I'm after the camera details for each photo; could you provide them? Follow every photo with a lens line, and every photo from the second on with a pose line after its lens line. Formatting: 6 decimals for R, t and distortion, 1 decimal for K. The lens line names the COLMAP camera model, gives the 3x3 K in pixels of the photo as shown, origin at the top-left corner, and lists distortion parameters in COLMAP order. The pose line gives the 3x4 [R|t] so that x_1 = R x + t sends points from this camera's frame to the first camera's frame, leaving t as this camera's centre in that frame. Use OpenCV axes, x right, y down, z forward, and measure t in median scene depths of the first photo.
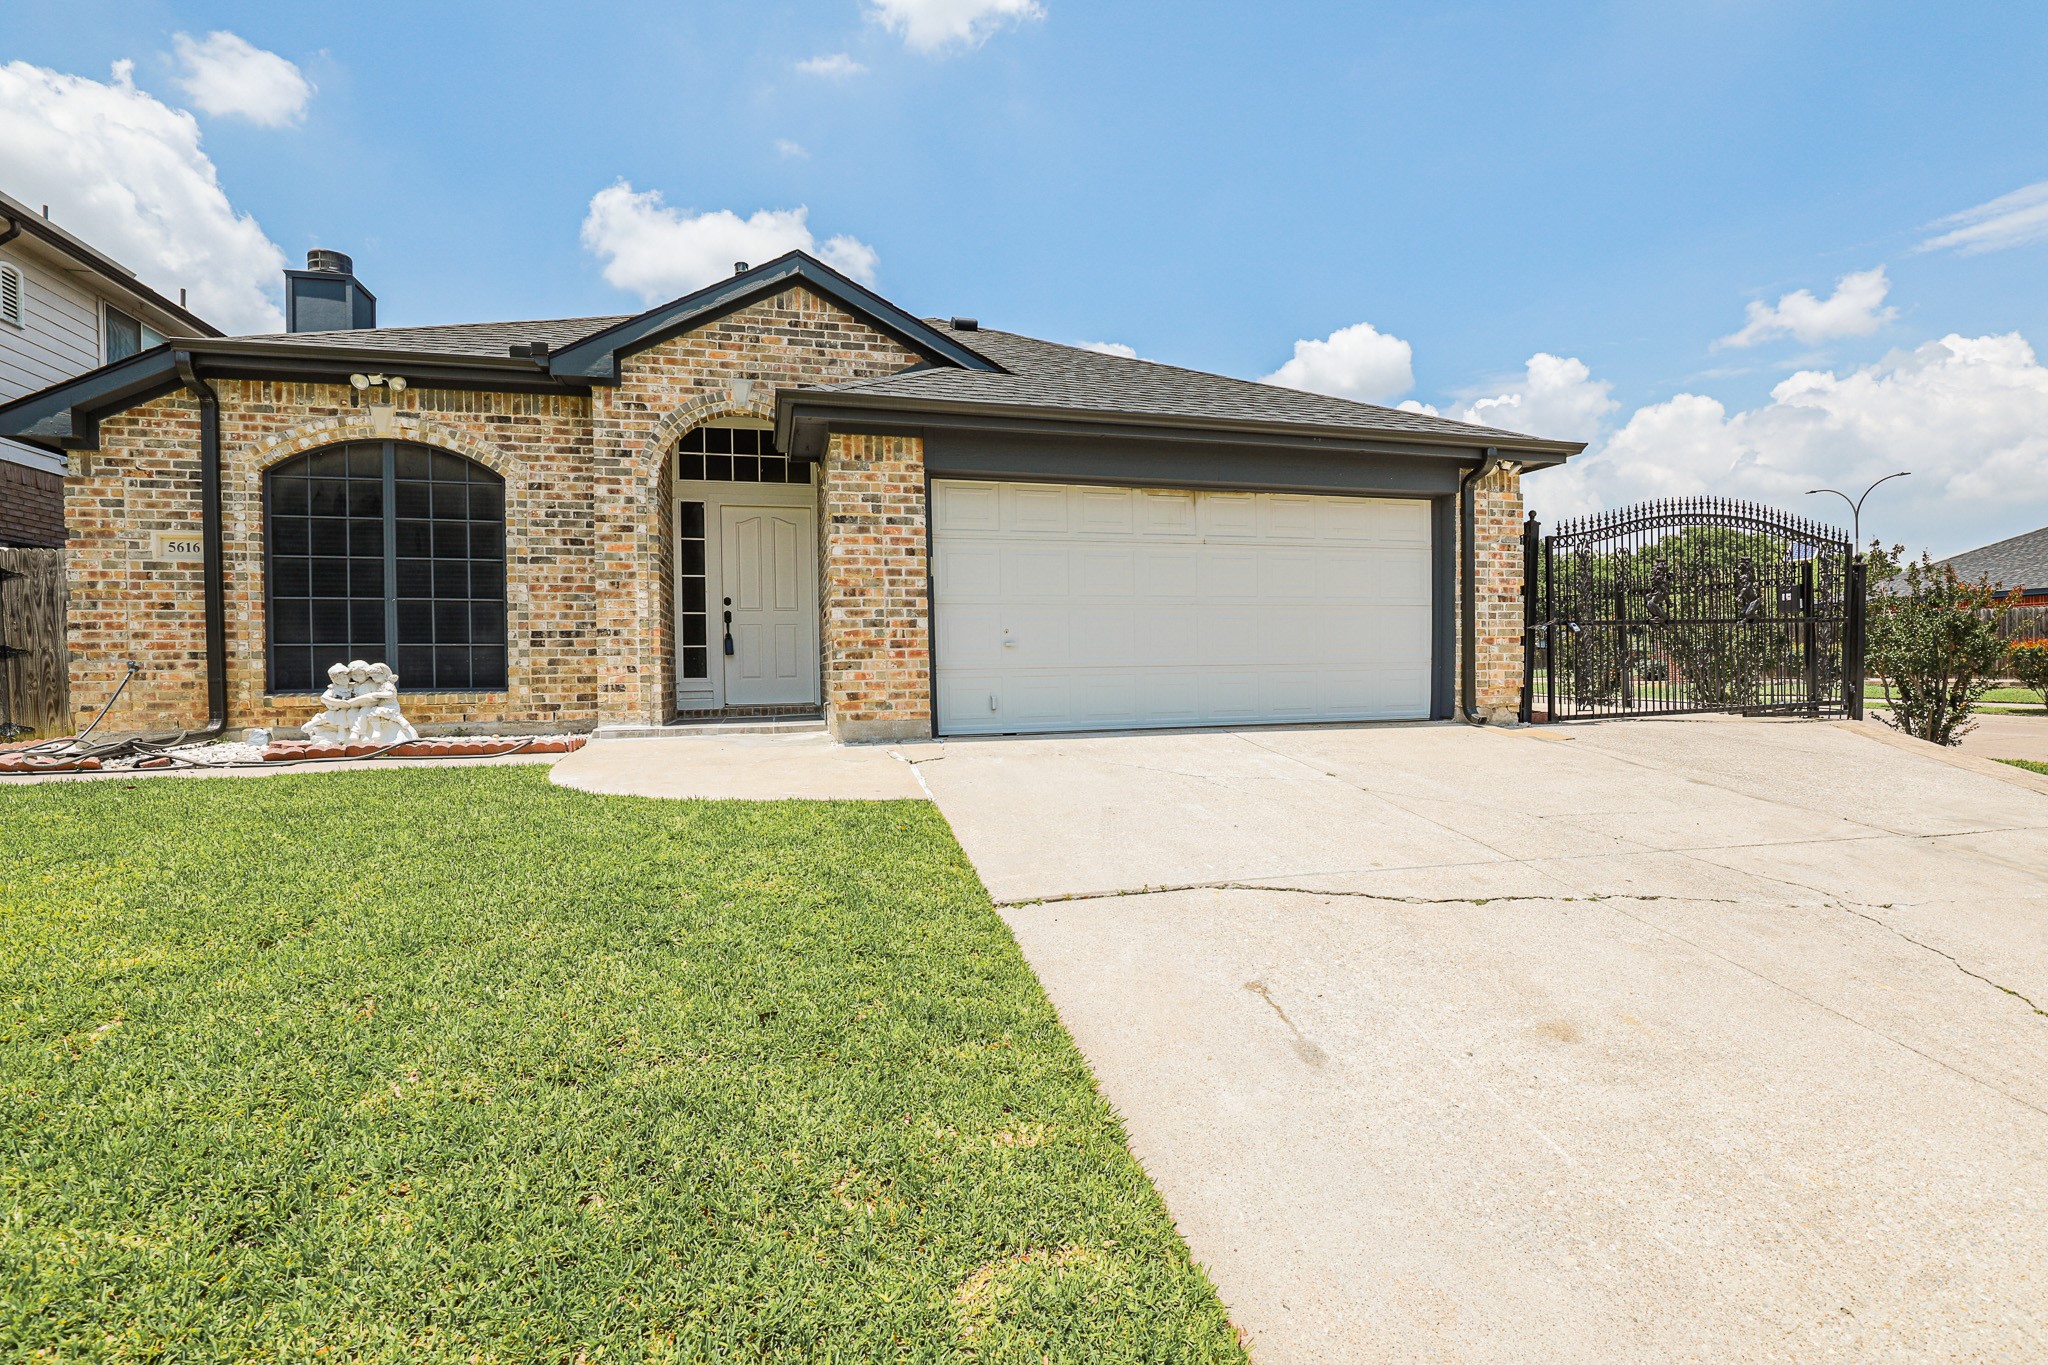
lens RADIAL K [[936.6, 0, 1033.1], [0, 936.6, 689.5], [0, 0, 1]] dist [-0.037591, 0.008608]
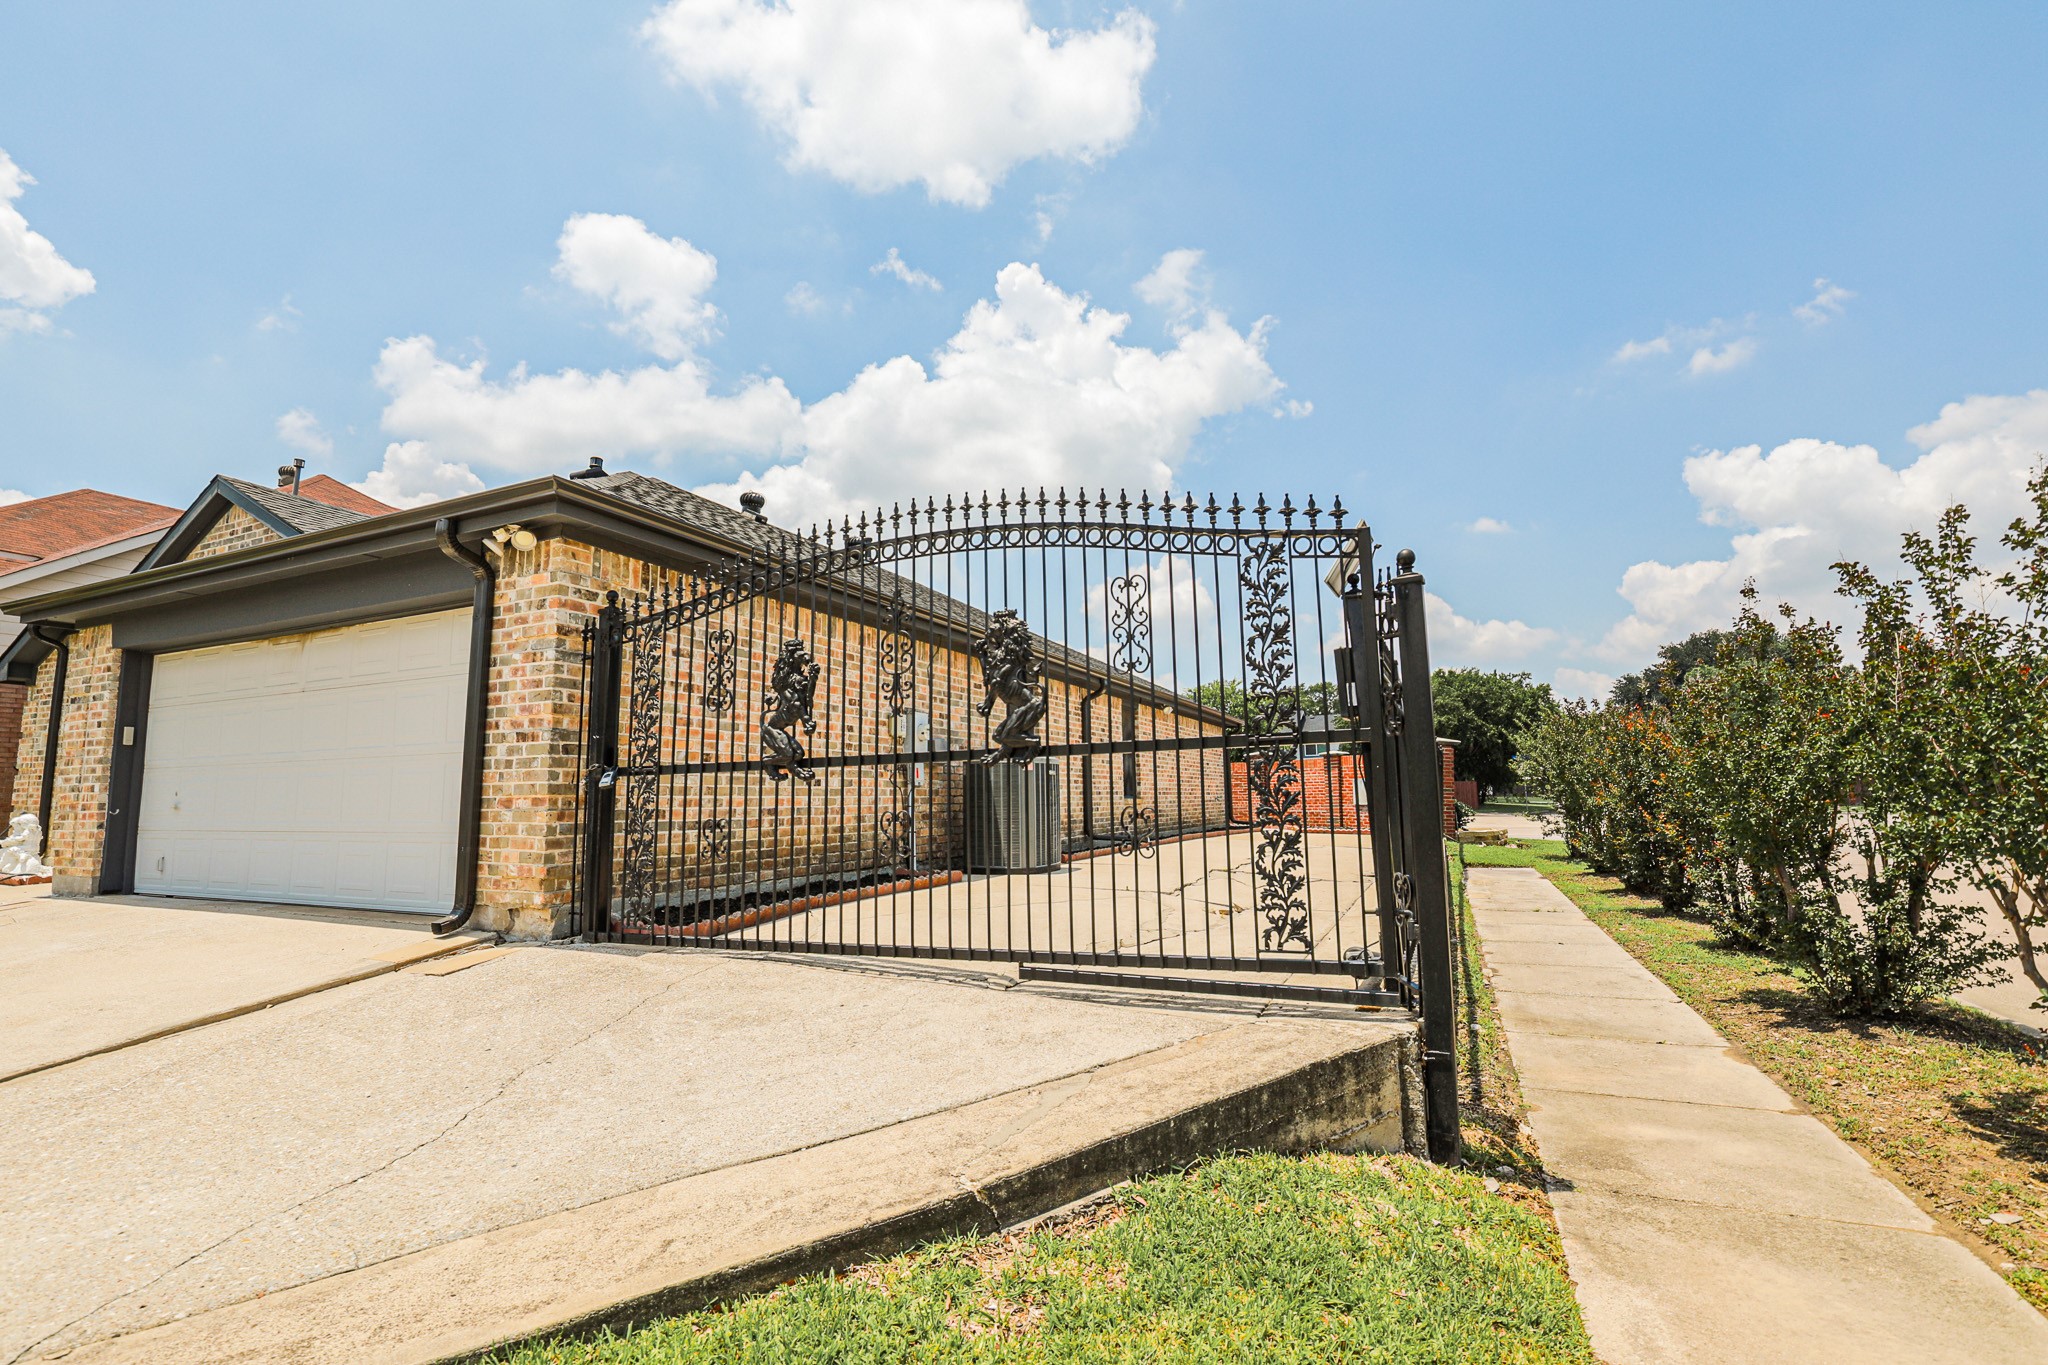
lens RADIAL K [[936.6, 0, 1033.1], [0, 936.6, 689.5], [0, 0, 1]] dist [-0.037591, 0.008608]
pose [[0.767520, -0.072338, -0.636931, 1.324134], [-0.013210, 0.991617, -0.128538, -0.058960], [0.640889, 0.107069, 0.760130, 0.822993]]
